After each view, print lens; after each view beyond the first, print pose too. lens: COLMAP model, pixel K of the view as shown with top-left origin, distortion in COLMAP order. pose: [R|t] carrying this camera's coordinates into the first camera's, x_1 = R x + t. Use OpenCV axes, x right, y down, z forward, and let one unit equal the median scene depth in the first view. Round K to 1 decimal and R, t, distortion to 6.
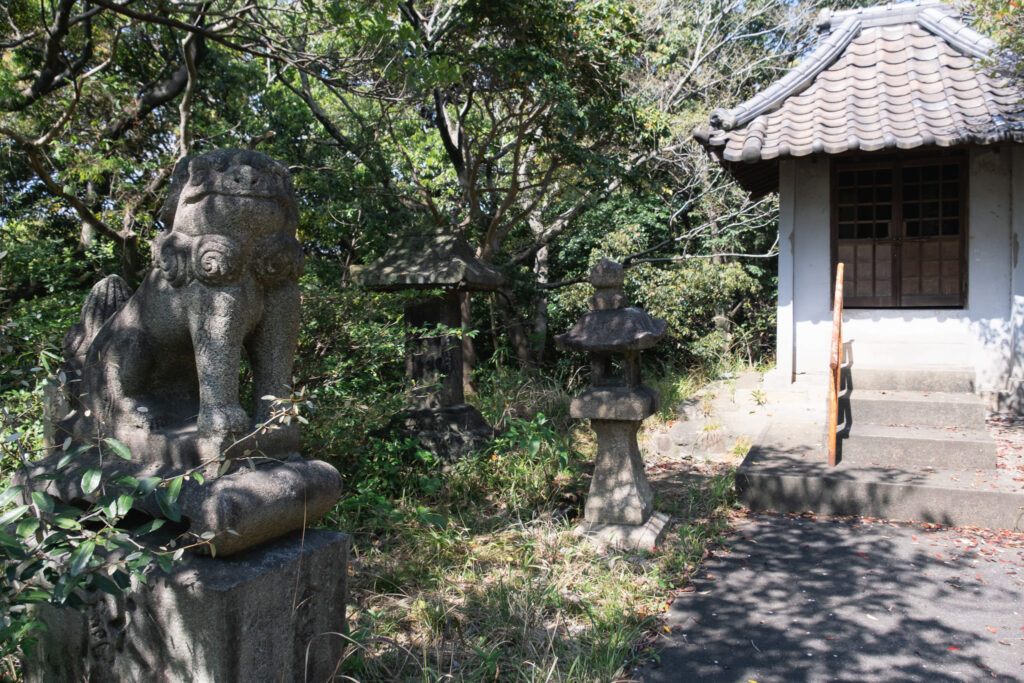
lens RADIAL K [[802.4, 0, 510.3], [0, 802.4, 332.8], [0, 0, 1]] dist [-0.019634, -0.003139]
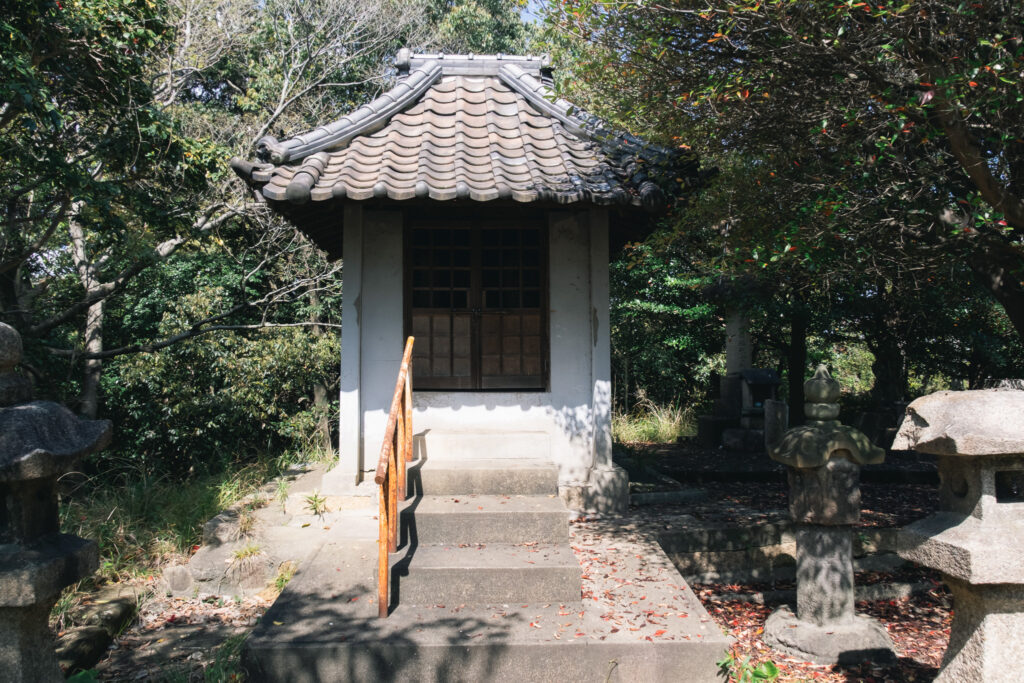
lens RADIAL K [[802.4, 0, 510.3], [0, 802.4, 332.8], [0, 0, 1]] dist [-0.019634, -0.003139]
pose [[0.893729, 0.027848, 0.447742, 0.129133], [0.011402, 0.996339, -0.084729, -0.019318], [-0.448463, 0.080830, 0.890139, 0.212820]]
